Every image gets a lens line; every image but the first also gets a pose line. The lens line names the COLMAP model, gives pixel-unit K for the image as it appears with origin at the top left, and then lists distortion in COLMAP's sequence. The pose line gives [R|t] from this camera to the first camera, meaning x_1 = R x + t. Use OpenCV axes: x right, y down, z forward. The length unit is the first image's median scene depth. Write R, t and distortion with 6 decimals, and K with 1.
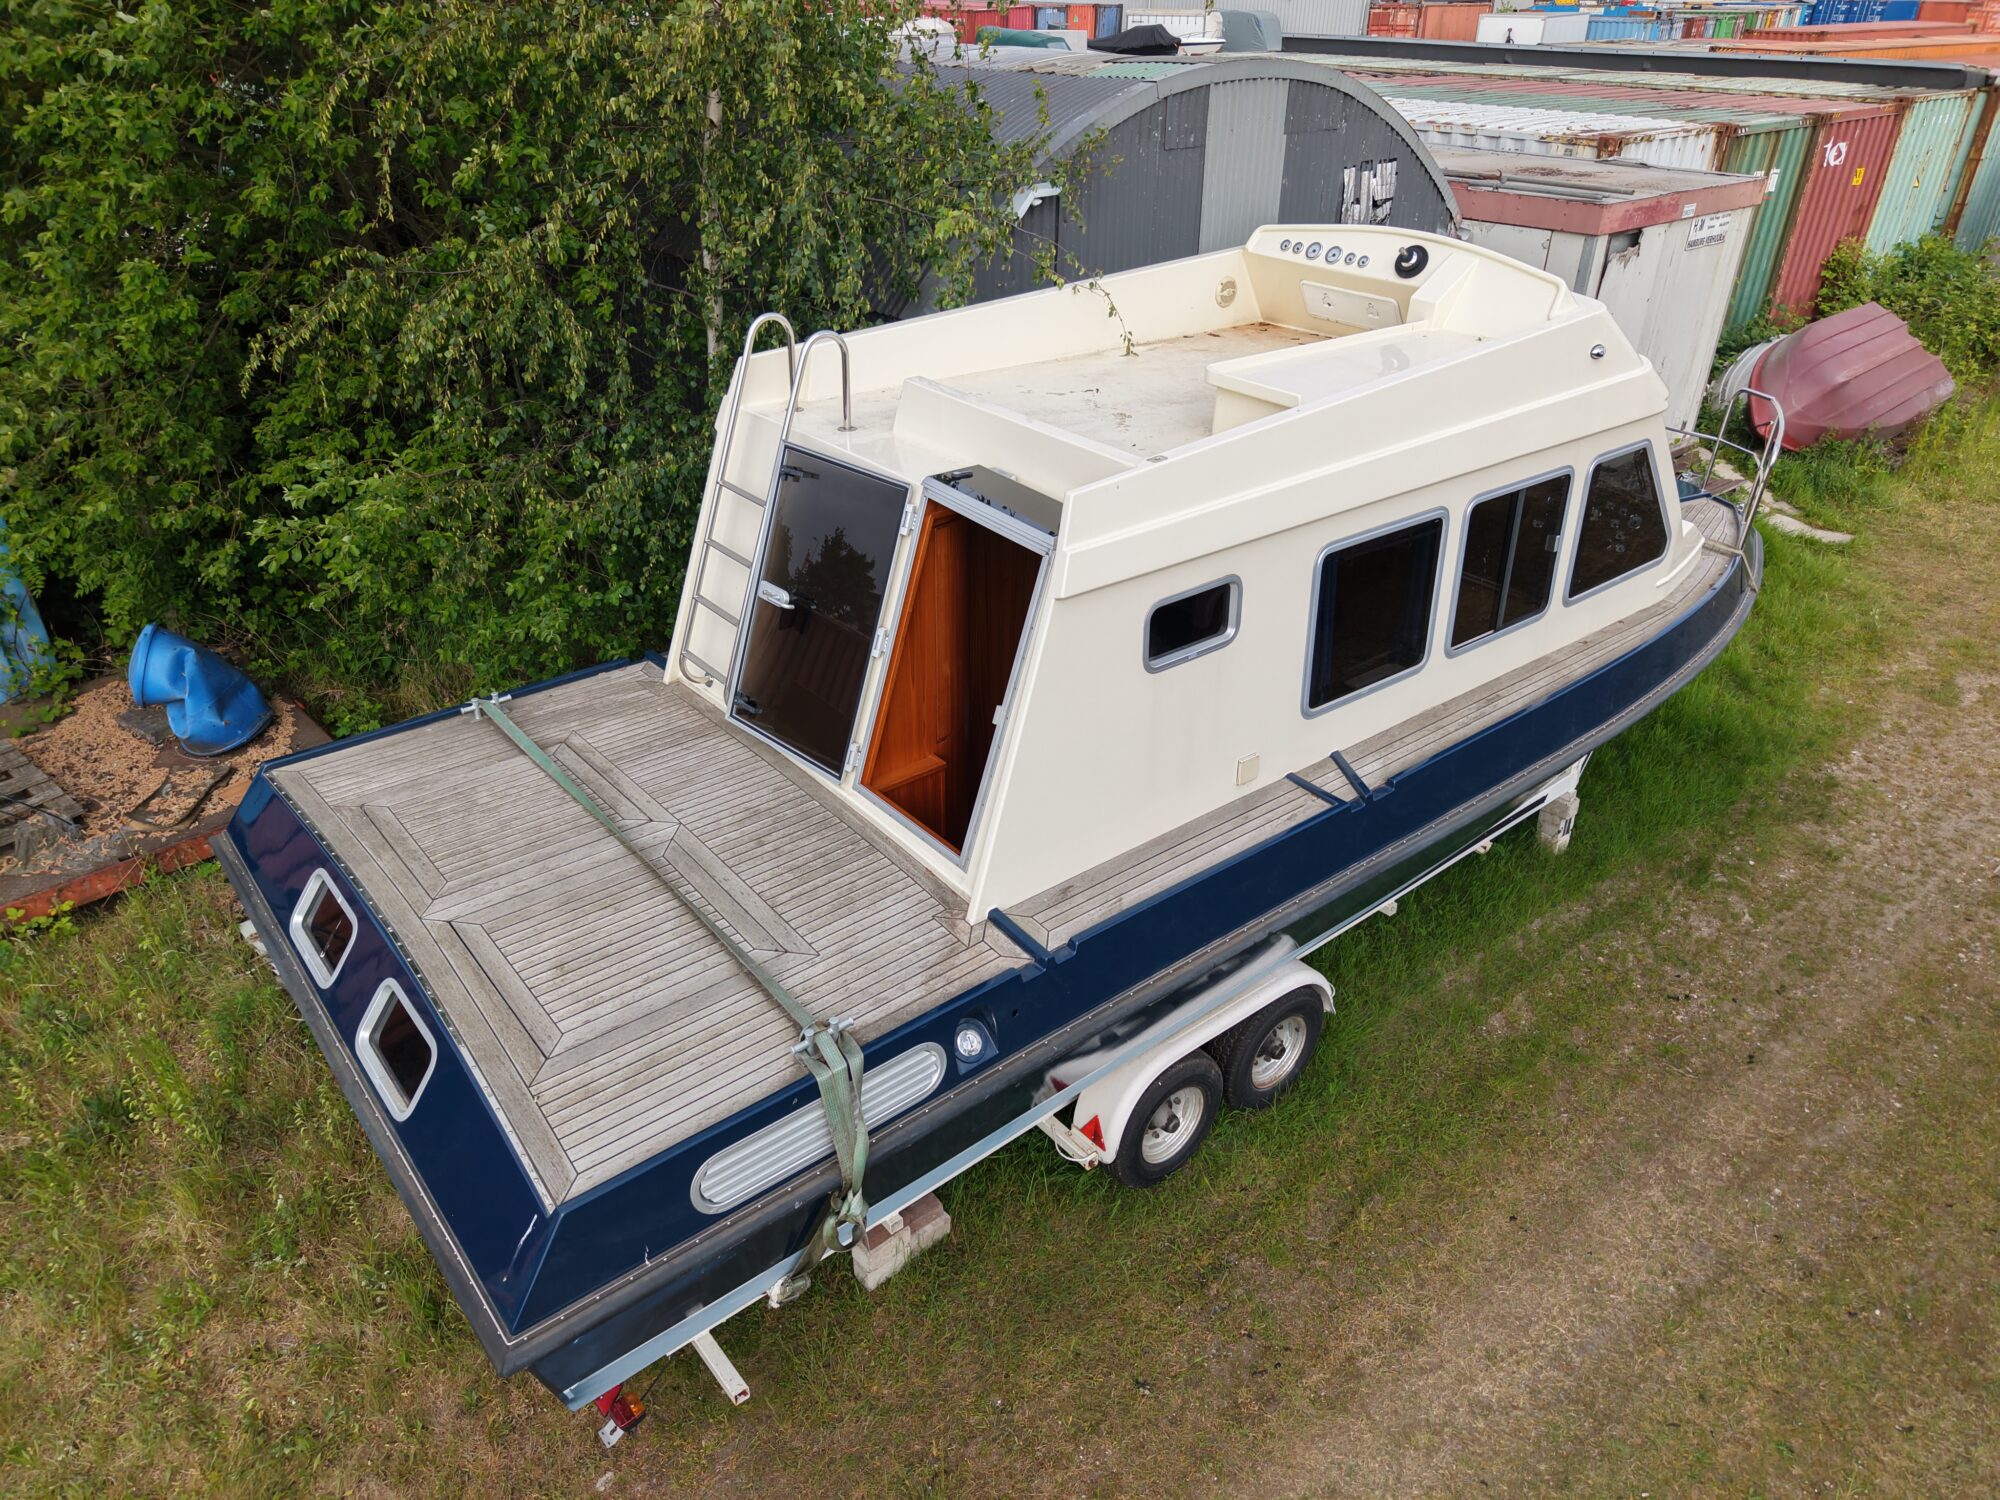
lens RADIAL K [[1338.4, 0, 1000.0], [0, 1338.4, 750.0], [0, 0, 1]] dist [0.026076, -0.027092]
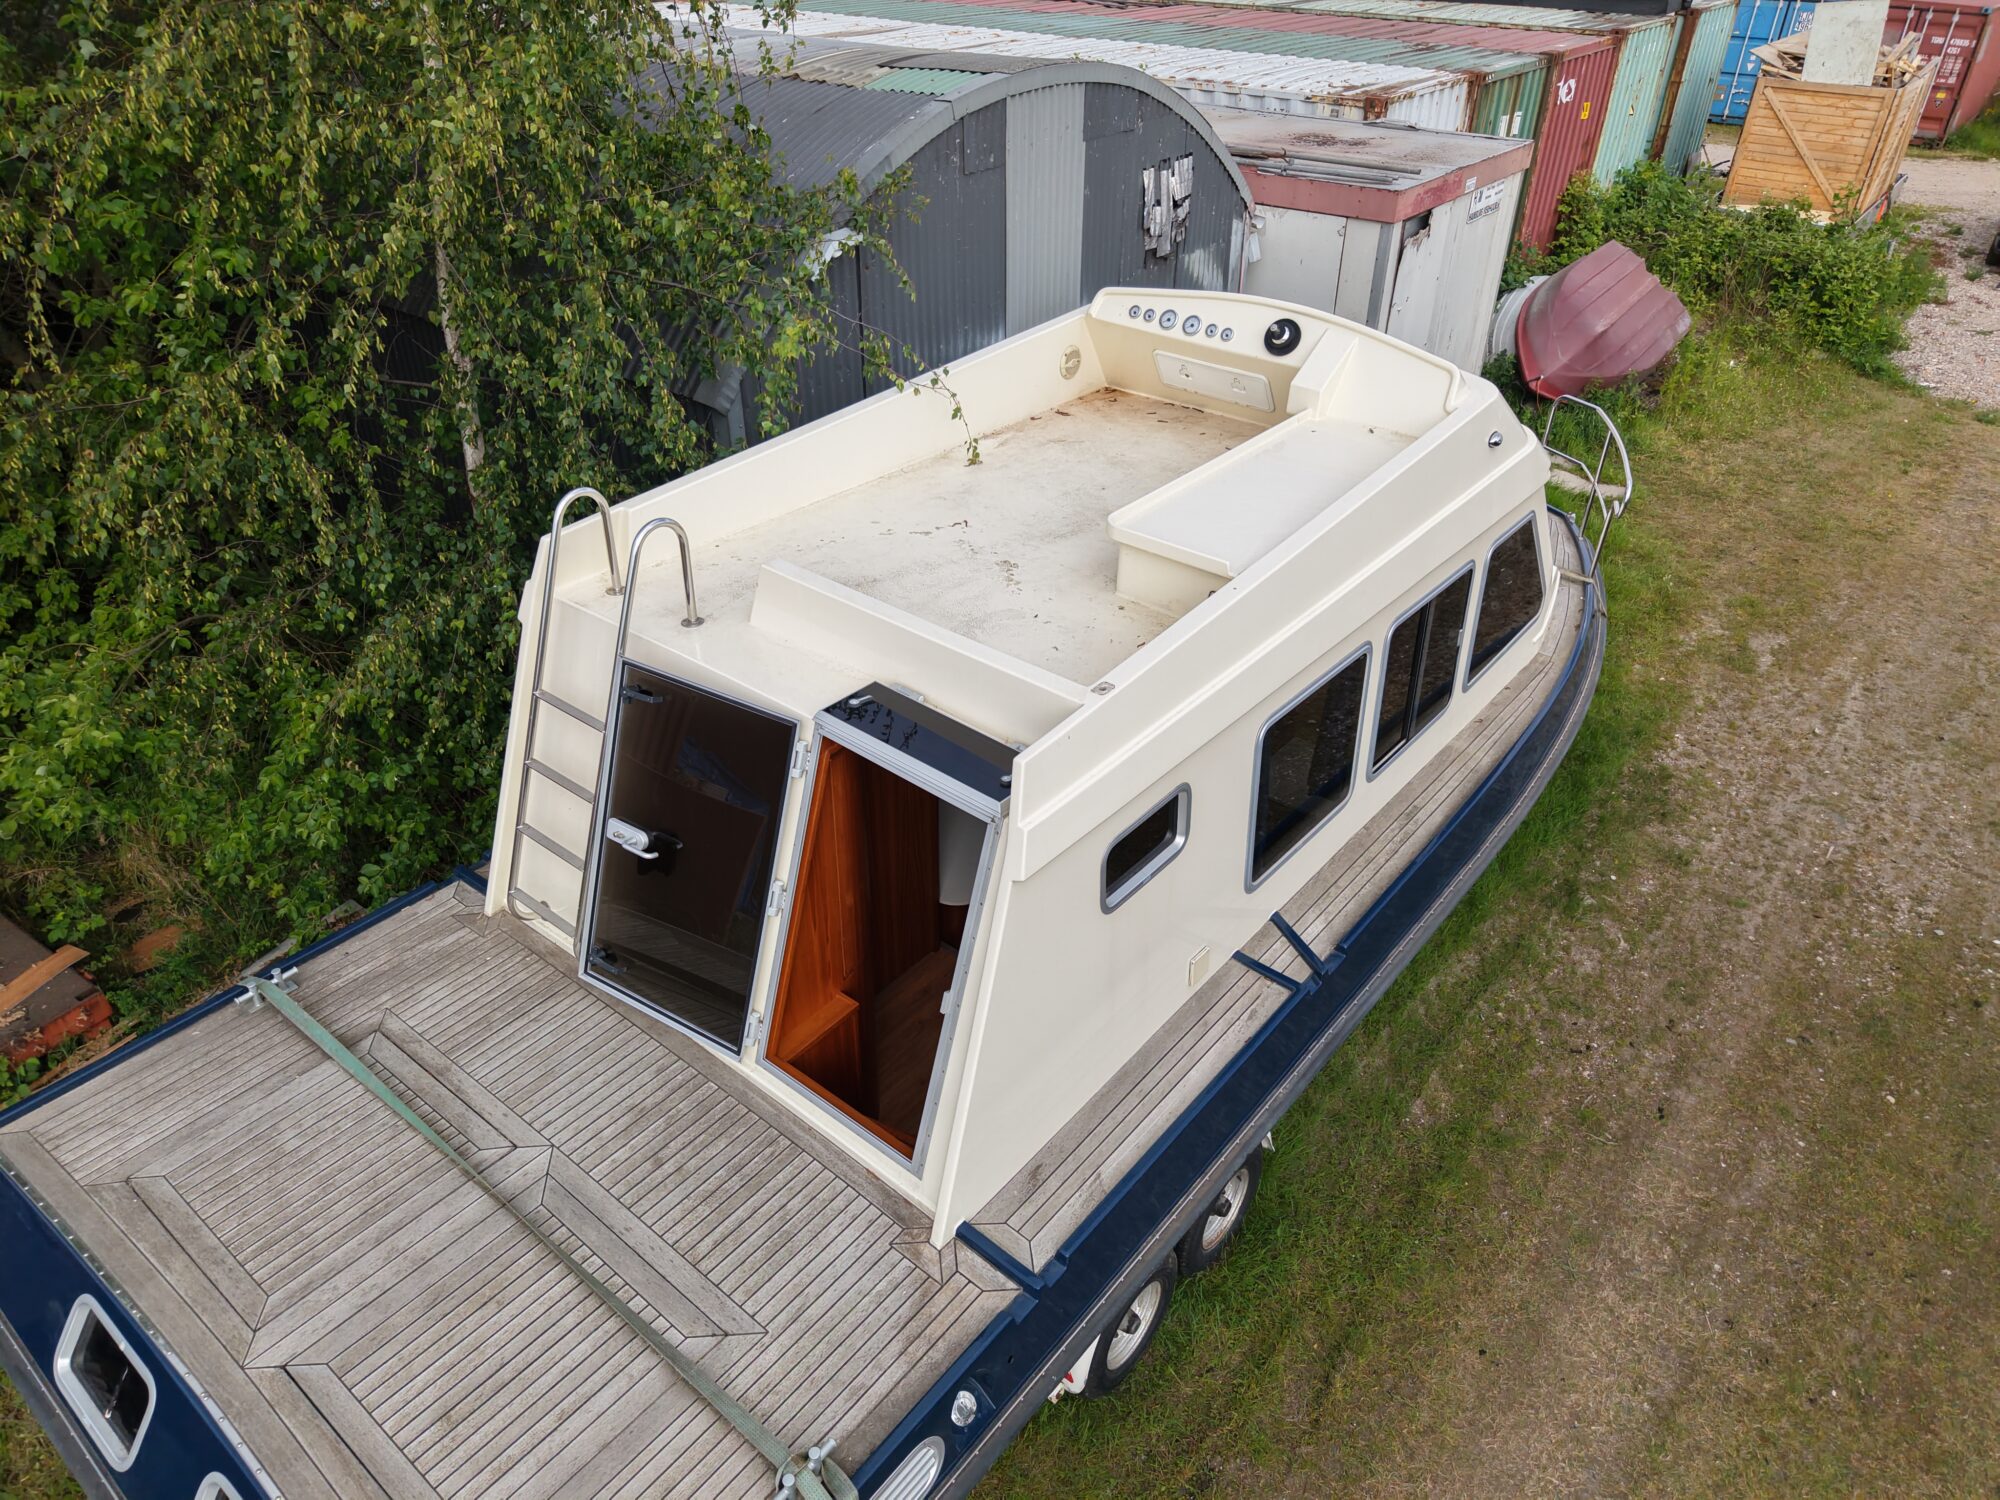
lens RADIAL K [[1341.8, 0, 999.1], [0, 1341.8, 753.3], [0, 0, 1]] dist [0.010859, -0.008542]
pose [[0.979326, -0.114028, 0.167087, -0.068871], [0.102775, 0.991908, 0.074540, -0.181931], [-0.174235, -0.055827, 0.983120, 0.132948]]
